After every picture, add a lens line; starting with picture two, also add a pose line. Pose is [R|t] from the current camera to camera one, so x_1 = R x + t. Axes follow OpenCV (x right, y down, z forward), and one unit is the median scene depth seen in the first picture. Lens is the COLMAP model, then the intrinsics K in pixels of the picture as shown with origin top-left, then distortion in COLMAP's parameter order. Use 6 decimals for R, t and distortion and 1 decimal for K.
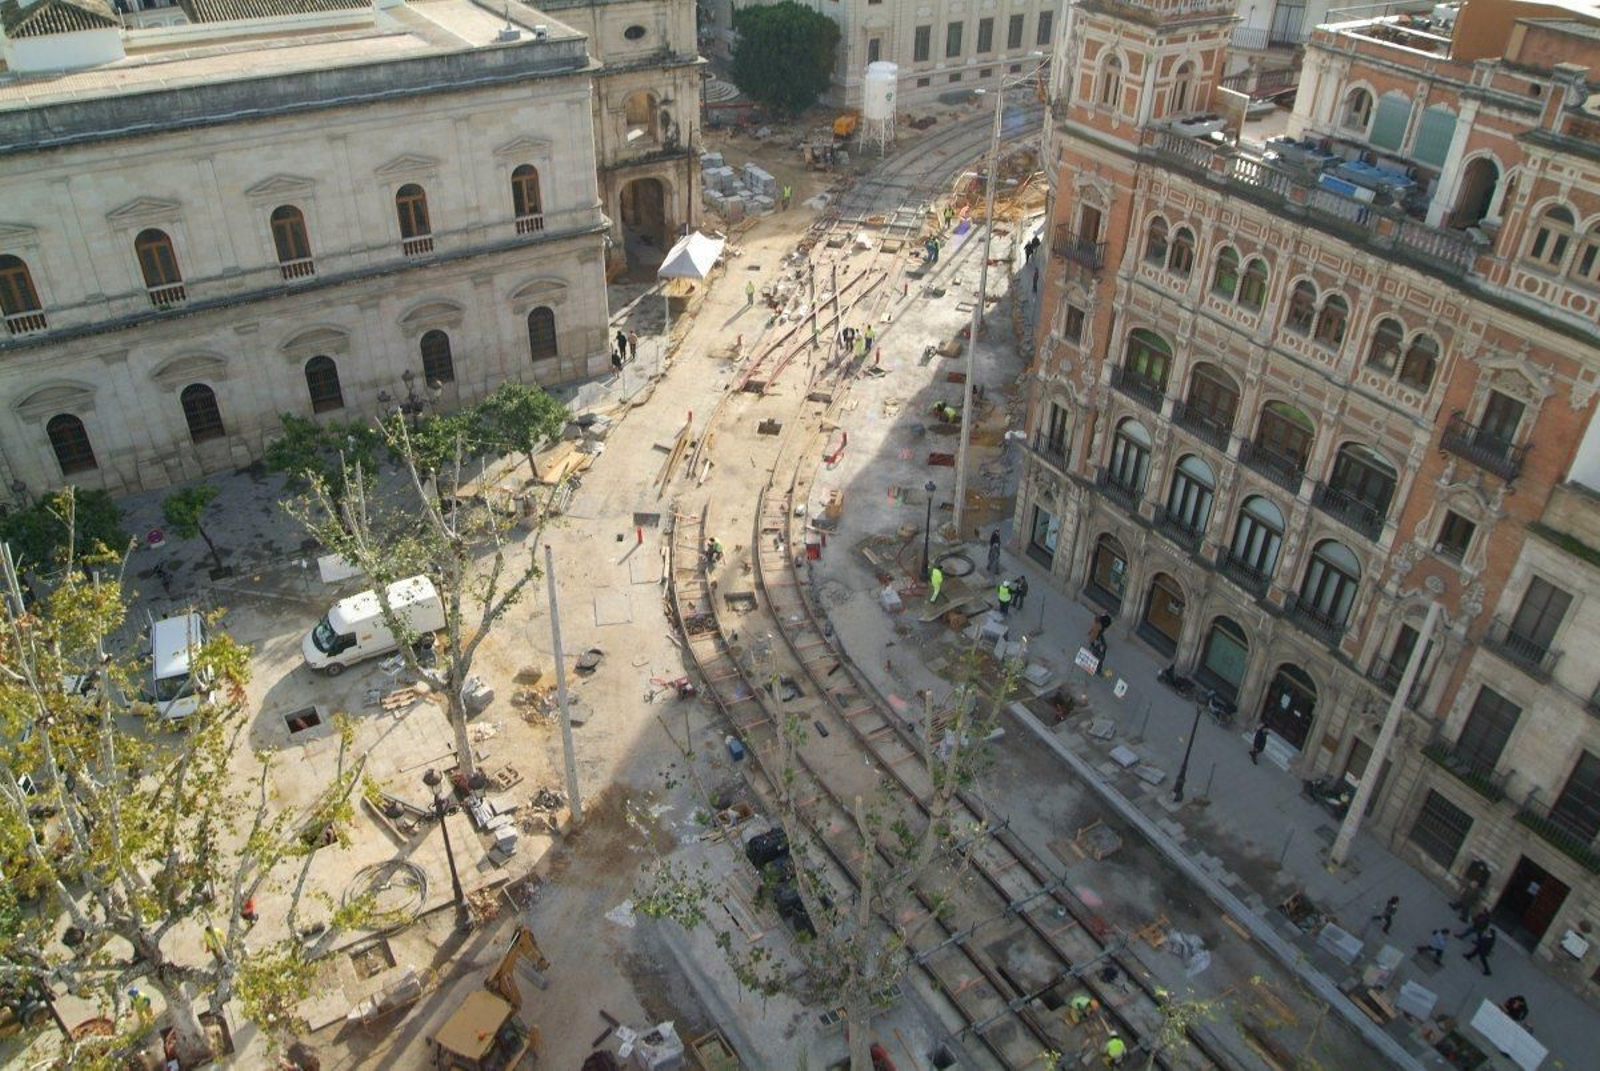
lens RADIAL K [[1225.7, 0, 800.0], [0, 1225.7, 535.5], [0, 0, 1]] dist [-0.074684, 0.032803]
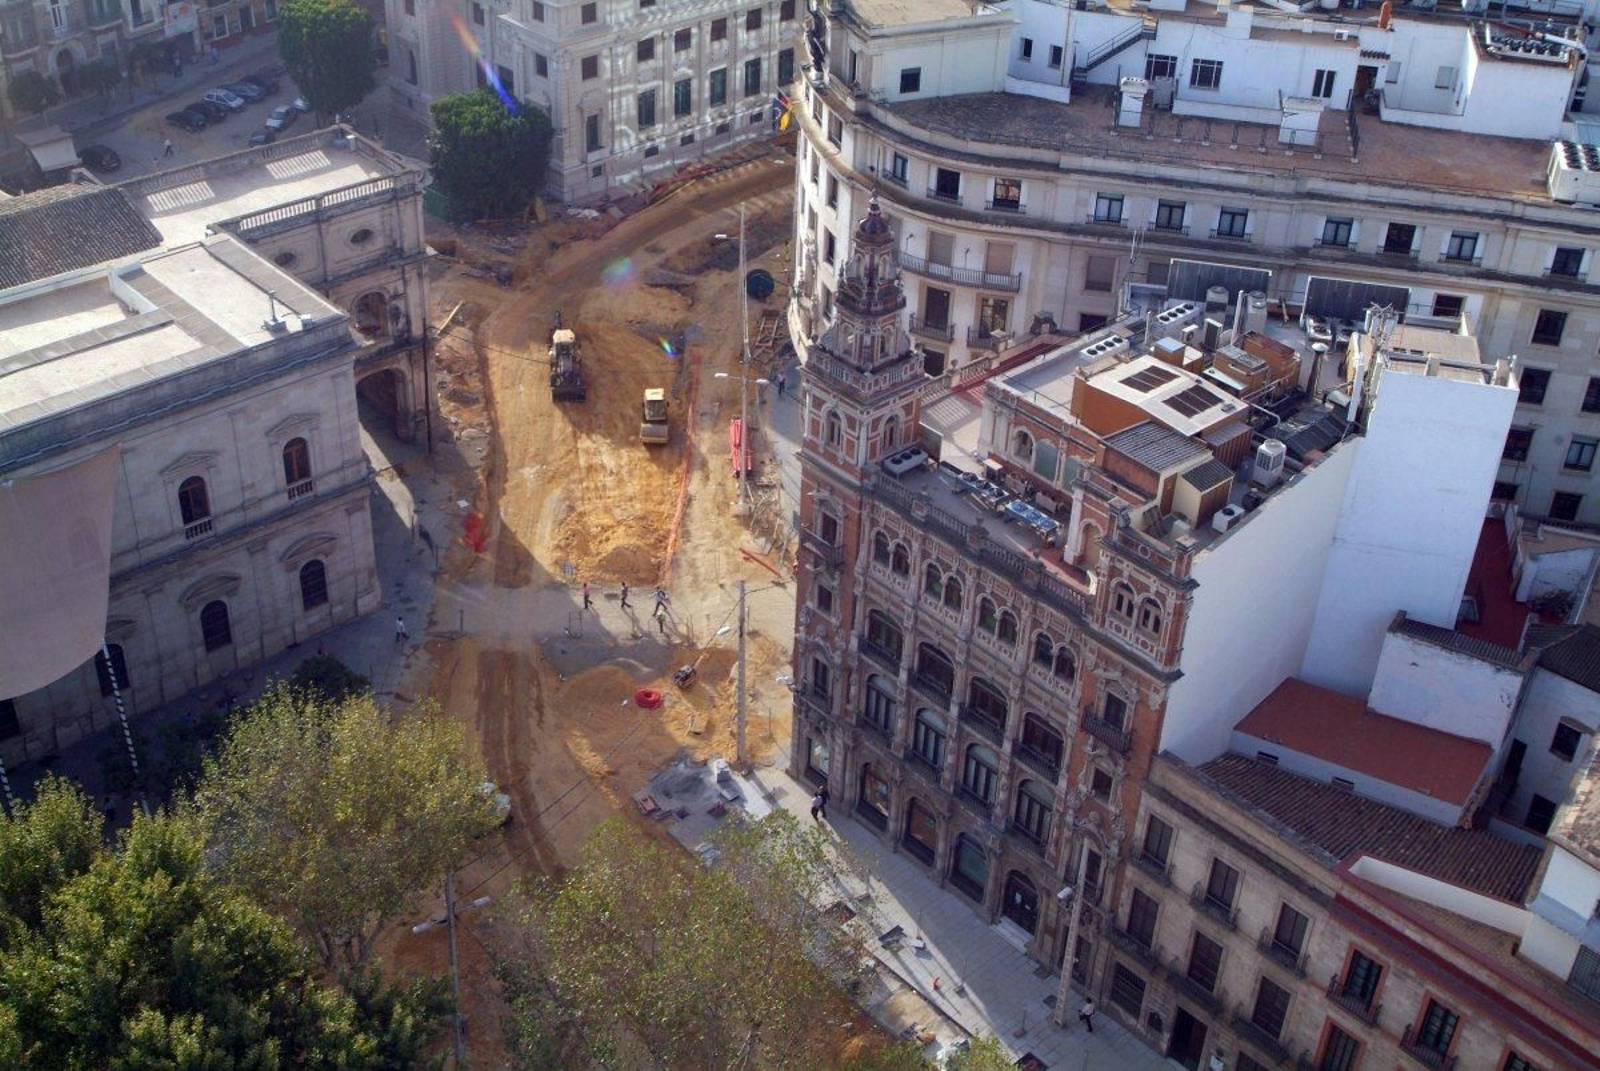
lens RADIAL K [[1941.1, 0, 781.4], [0, 1941.1, 534.5], [0, 0, 1]] dist [-0.045477, -0.000475]
pose [[0.983805, -0.090118, 0.154938, -0.098503], [0.090153, 0.995905, 0.006812, -0.236402], [-0.154918, 0.007267, 0.987901, -0.812530]]
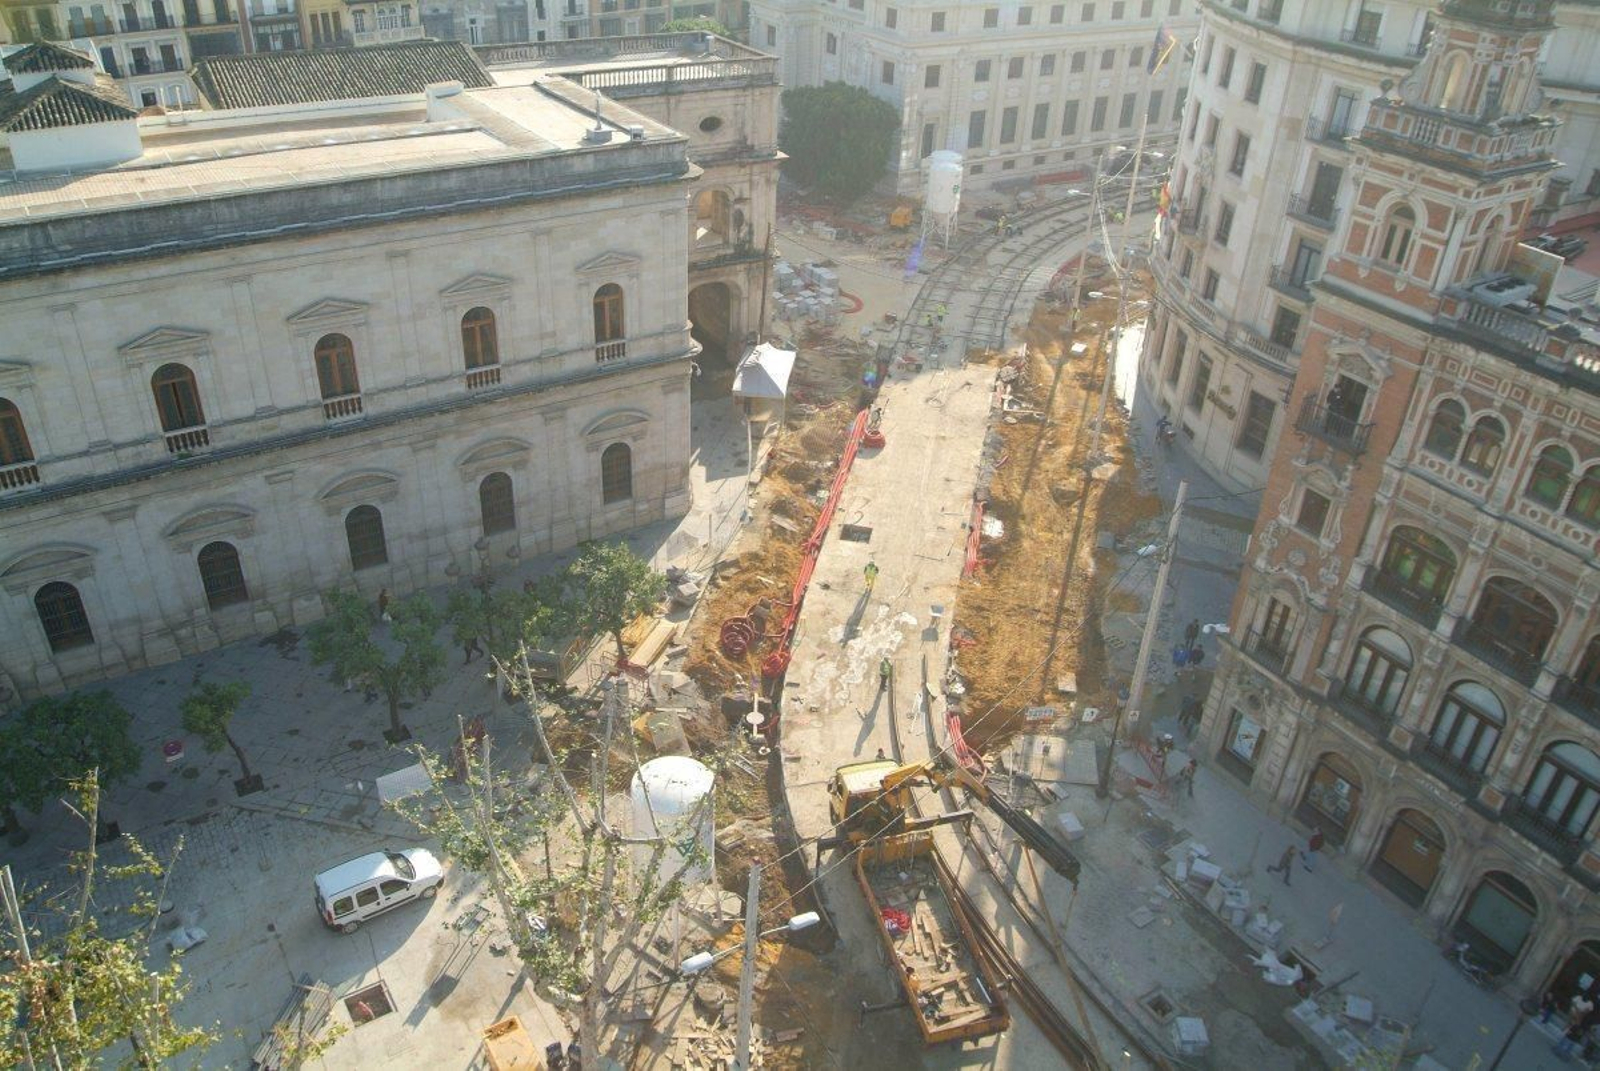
lens RADIAL K [[1225.7, 0, 800.0], [0, 1225.7, 535.5], [0, 0, 1]] dist [-0.074684, 0.032803]
pose [[0.999378, 0.009827, 0.033877, -0.143178], [-0.008385, 0.999064, -0.042440, -0.111068], [-0.034263, 0.042130, 0.998524, 0.173017]]
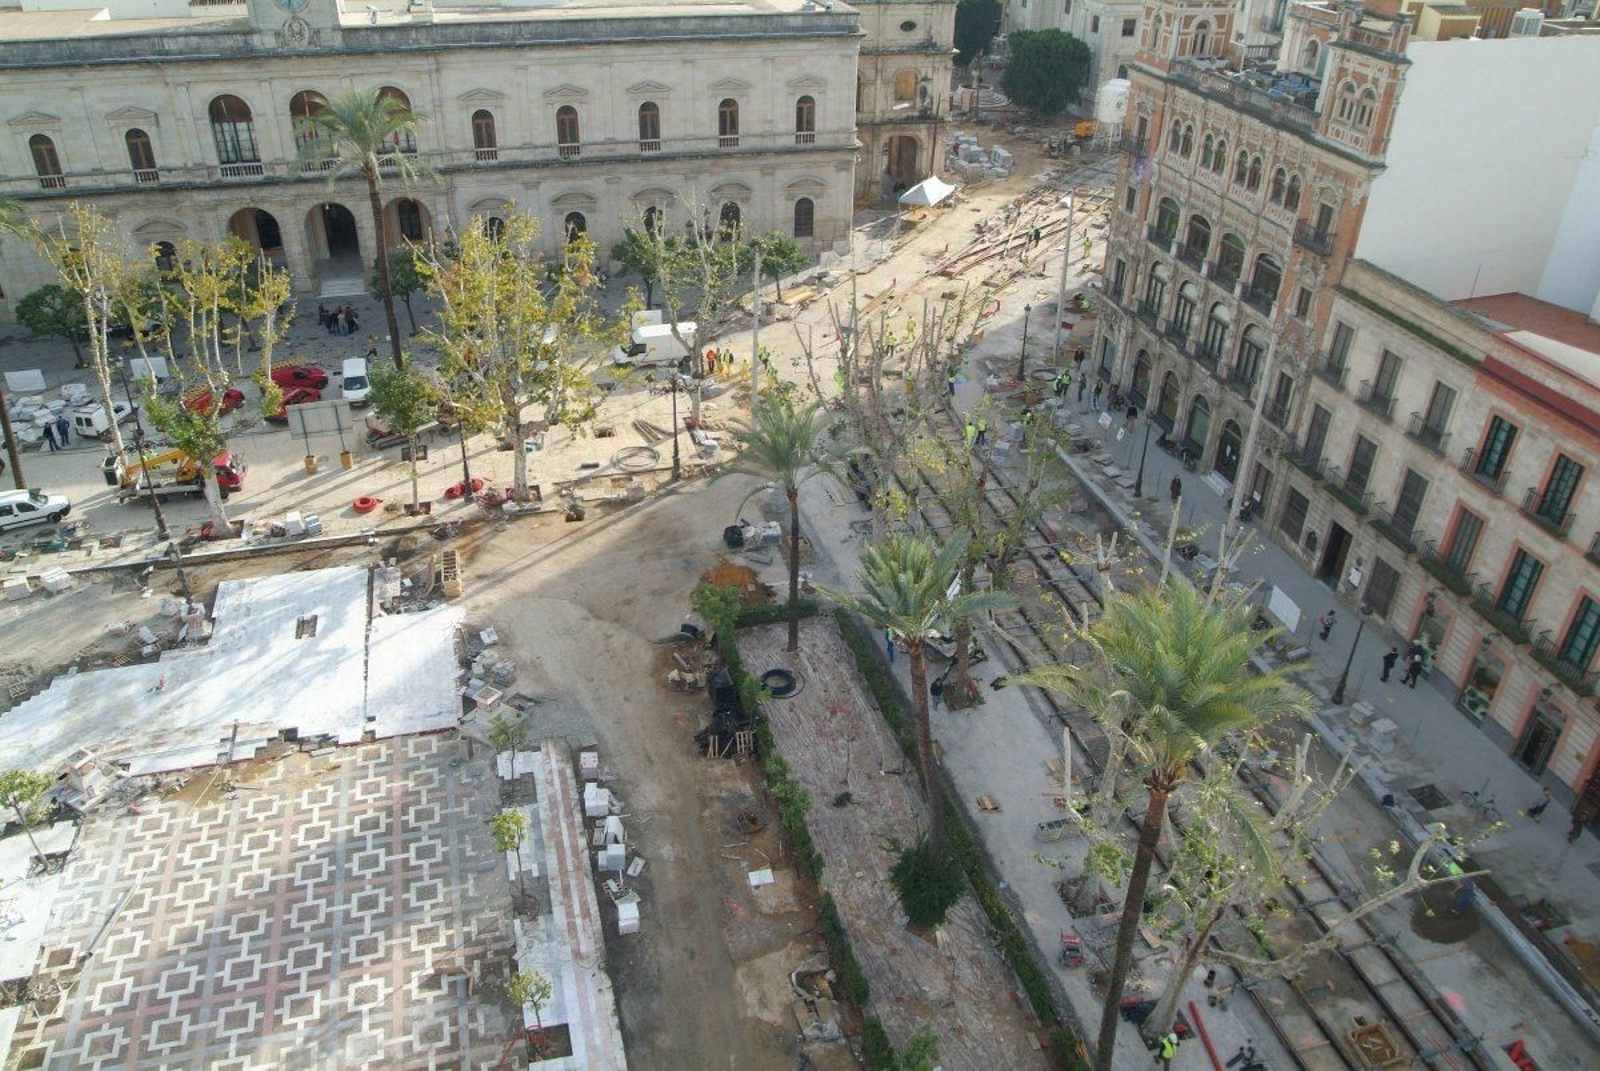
lens RADIAL K [[1225.7, 0, 800.0], [0, 1225.7, 535.5], [0, 0, 1]] dist [-0.074684, 0.032803]
pose [[0.959442, 0.150506, -0.238368, 0.234932], [-0.163266, 0.985975, -0.034605, 0.326044], [0.229817, 0.072119, 0.970558, -0.471279]]
